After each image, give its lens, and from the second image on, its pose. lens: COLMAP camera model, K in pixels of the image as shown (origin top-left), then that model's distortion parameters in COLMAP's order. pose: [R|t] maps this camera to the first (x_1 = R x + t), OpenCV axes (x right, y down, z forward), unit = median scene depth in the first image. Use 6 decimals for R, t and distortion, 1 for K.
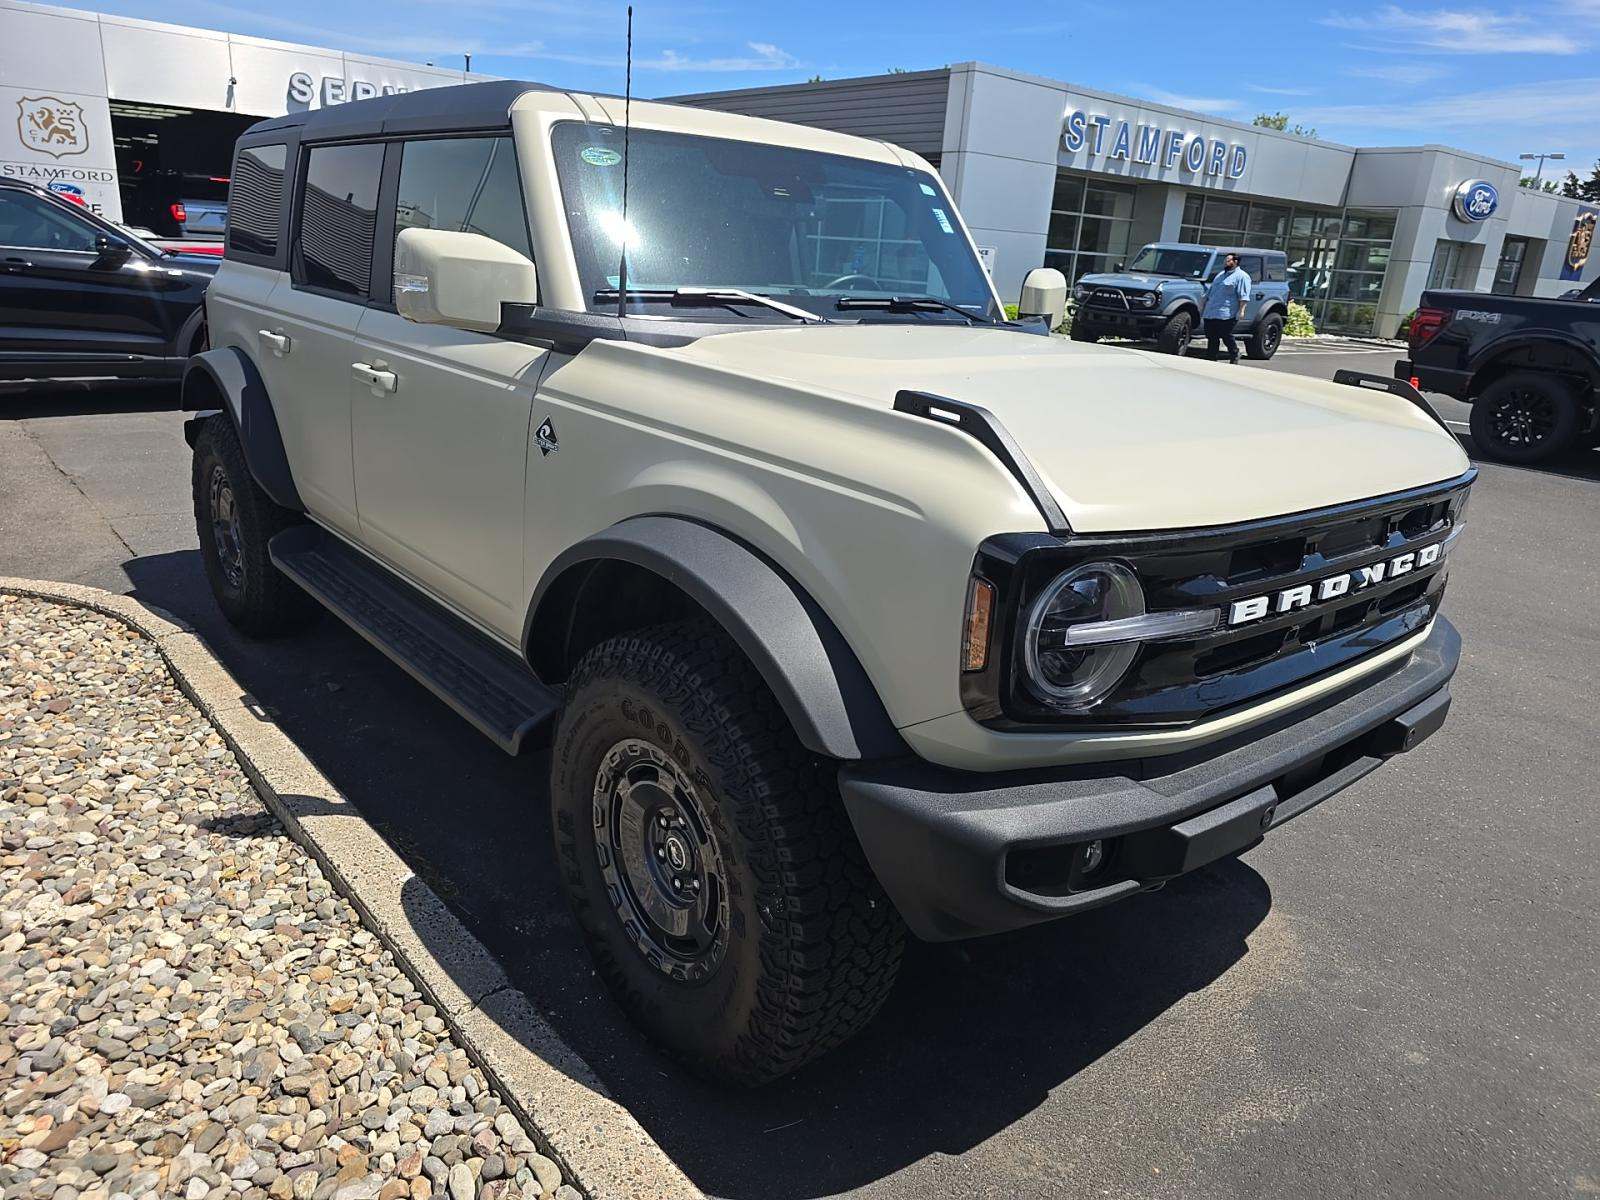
lens RADIAL K [[1077.1, 0, 802.8], [0, 1077.1, 603.8], [0, 0, 1]] dist [0.041814, -0.036123]
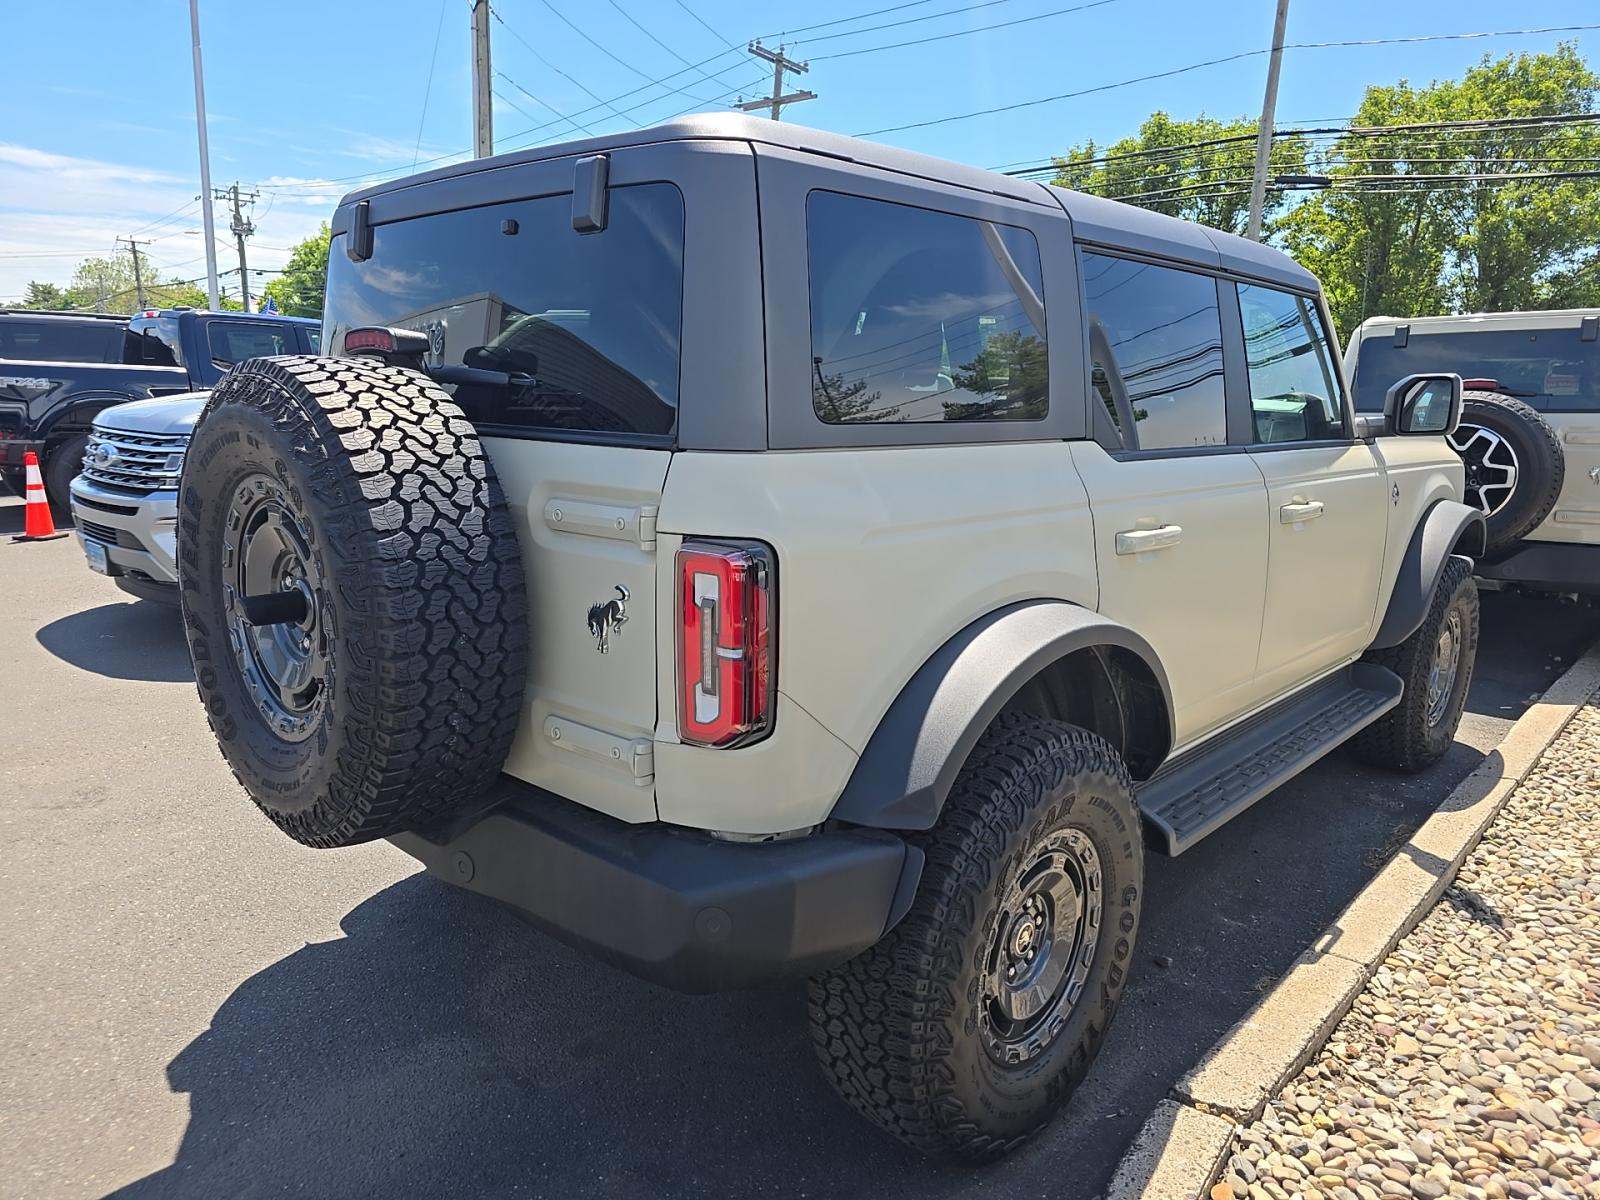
lens RADIAL K [[1077.1, 0, 802.8], [0, 1077.1, 603.8], [0, 0, 1]] dist [0.041814, -0.036123]
pose [[-0.112294, -0.254693, 0.960480, -1.347345], [0.283554, 0.918190, 0.276630, -0.541586], [-0.952359, 0.303411, -0.030888, 1.509543]]
